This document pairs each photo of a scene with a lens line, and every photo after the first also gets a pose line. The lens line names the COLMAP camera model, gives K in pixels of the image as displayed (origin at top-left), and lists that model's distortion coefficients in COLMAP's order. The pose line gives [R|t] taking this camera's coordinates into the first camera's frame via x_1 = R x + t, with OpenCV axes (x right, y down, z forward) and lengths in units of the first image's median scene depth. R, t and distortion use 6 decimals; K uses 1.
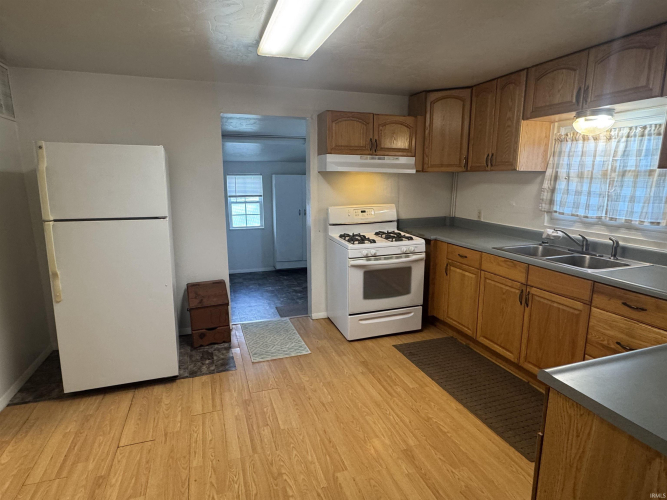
lens RADIAL K [[376.9, 0, 333.1], [0, 376.9, 250.2], [0, 0, 1]] dist [-0.004038, 0.000458]
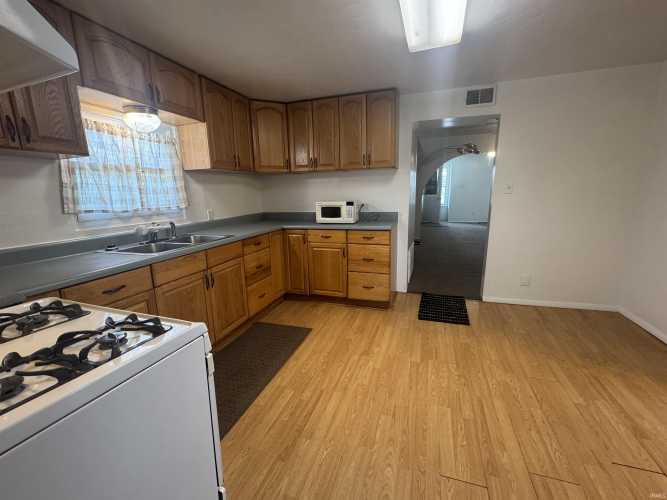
lens RADIAL K [[289.7, 0, 331.9], [0, 289.7, 248.5], [0, 0, 1]] dist [-0.001246, 0.000423]
pose [[-0.788126, -0.097495, 0.607743, -0.246493], [0.143620, 0.930992, 0.335599, -0.174526], [-0.598524, 0.351779, -0.719737, 1.241973]]
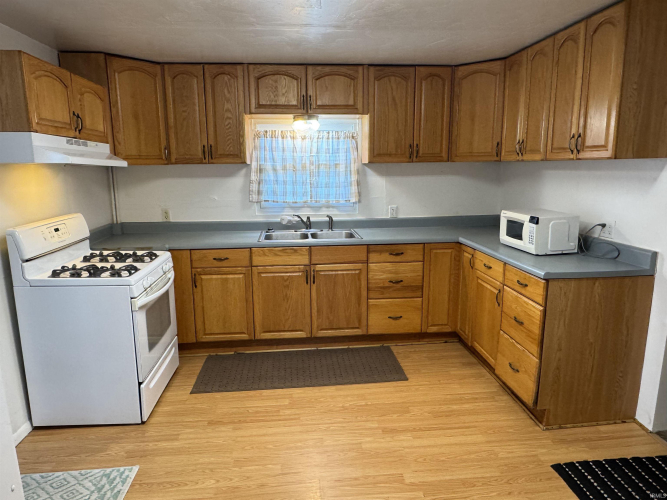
lens RADIAL K [[440.2, 0, 331.1], [0, 440.2, 249.7], [0, 0, 1]] dist [0.000985, -0.002308]
pose [[0.245397, -0.184043, 0.951792, -0.654093], [0.194305, 0.971228, 0.137704, -0.110670], [-0.949751, 0.151146, 0.274097, 0.519644]]
